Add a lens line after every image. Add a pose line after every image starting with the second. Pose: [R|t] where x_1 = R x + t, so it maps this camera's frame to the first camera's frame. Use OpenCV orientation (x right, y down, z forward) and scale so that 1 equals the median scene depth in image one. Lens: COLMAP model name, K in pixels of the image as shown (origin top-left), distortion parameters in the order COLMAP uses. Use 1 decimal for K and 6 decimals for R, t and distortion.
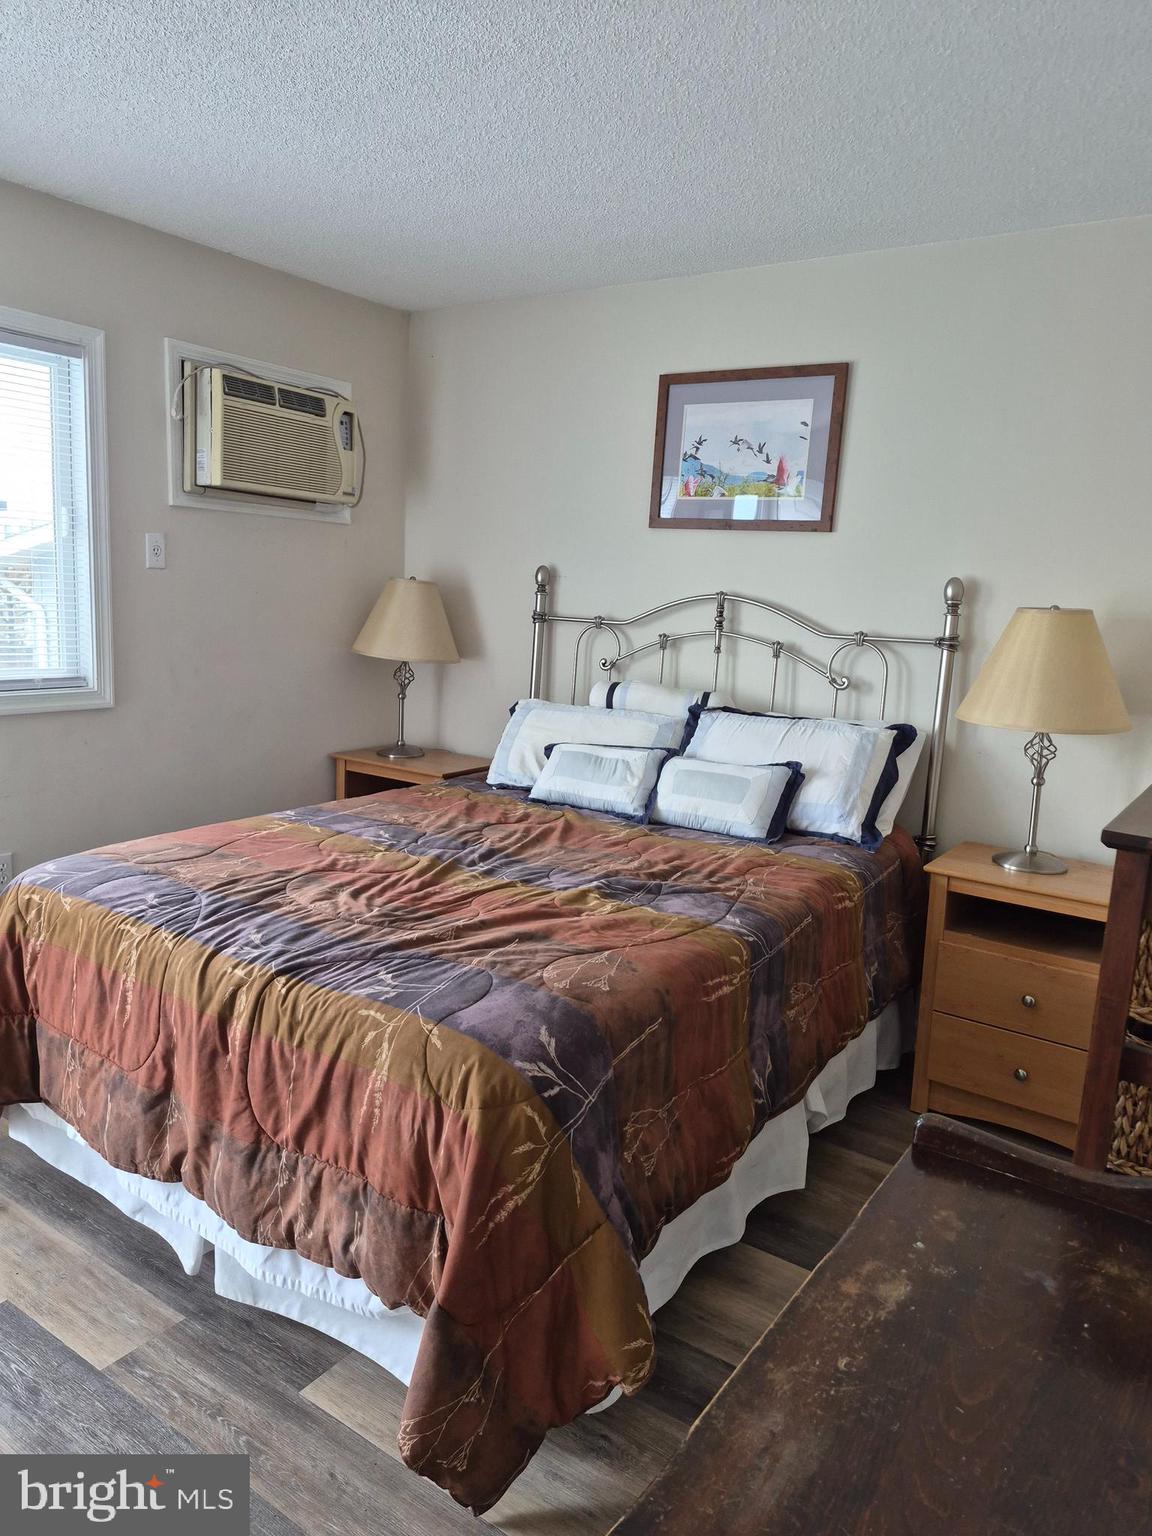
lens RADIAL K [[1055.9, 0, 562.1], [0, 1055.9, 765.1], [0, 0, 1]] dist [0.072915, -0.090524]
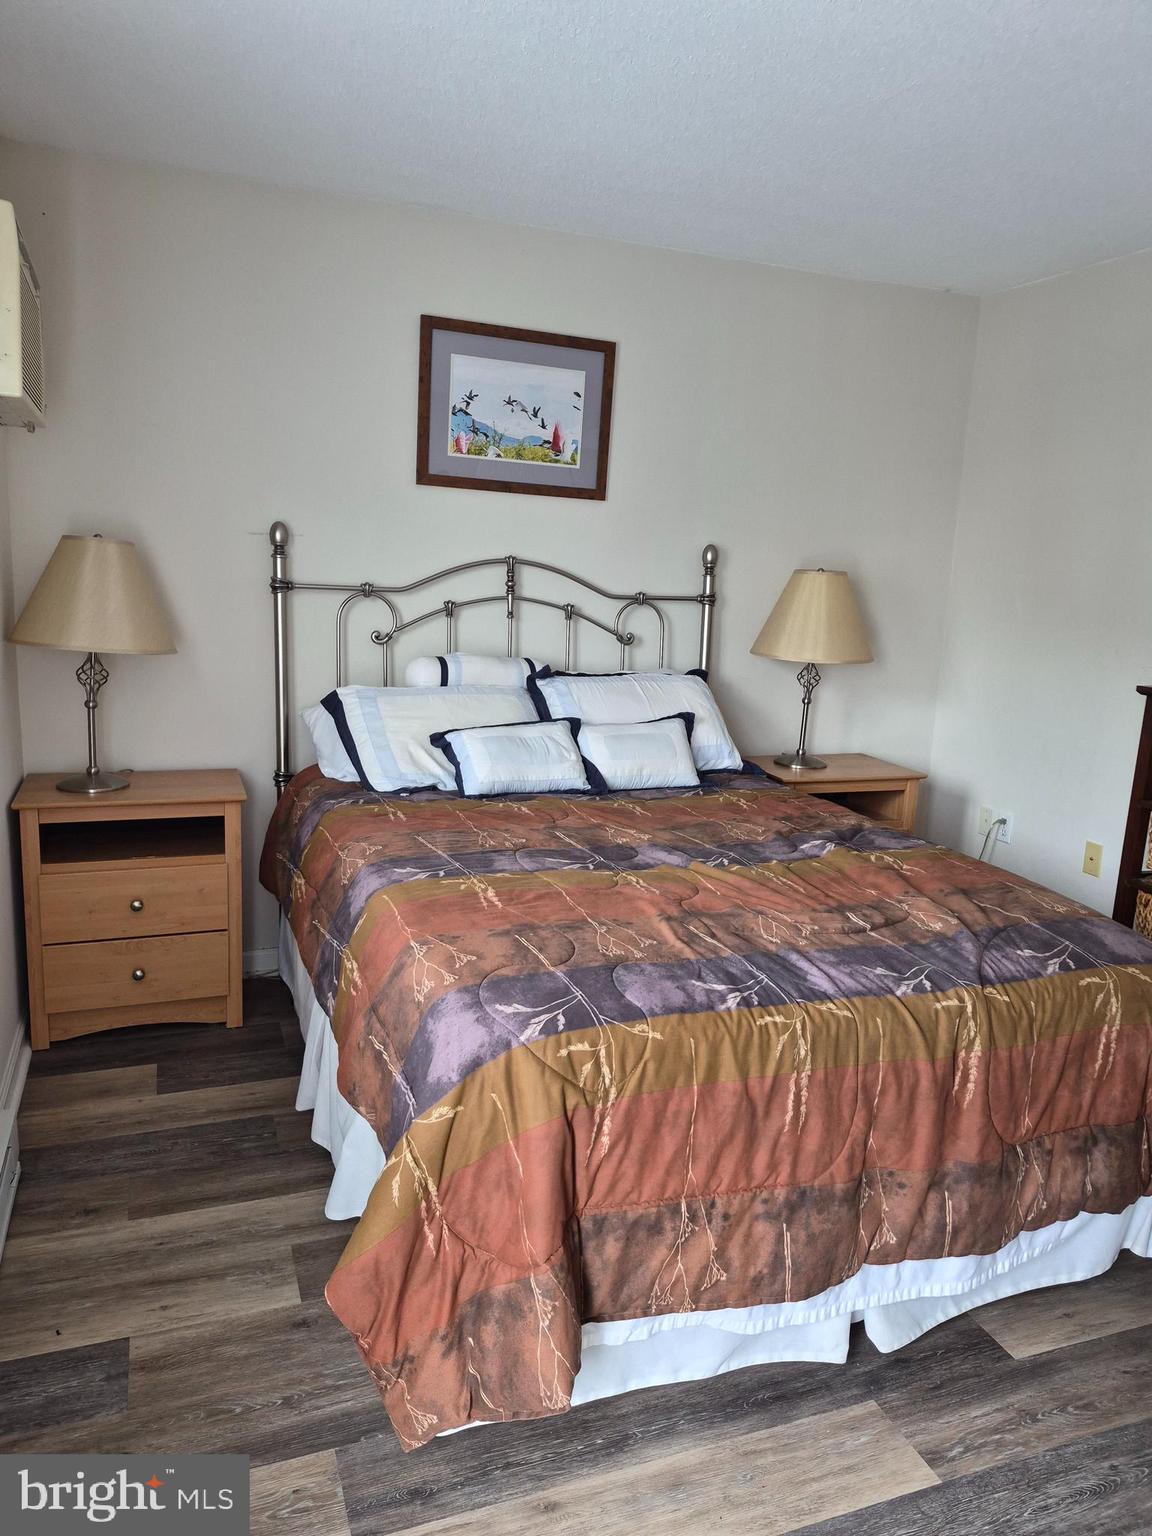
lens RADIAL K [[1055.9, 0, 566.8], [0, 1055.9, 765.7], [0, 0, 1]] dist [0.072915, -0.090524]
pose [[0.572005, -0.176294, 0.801081, -0.660203], [0.120096, 0.984105, 0.130819, -0.095411], [-0.811410, 0.021378, 0.584086, 0.390313]]
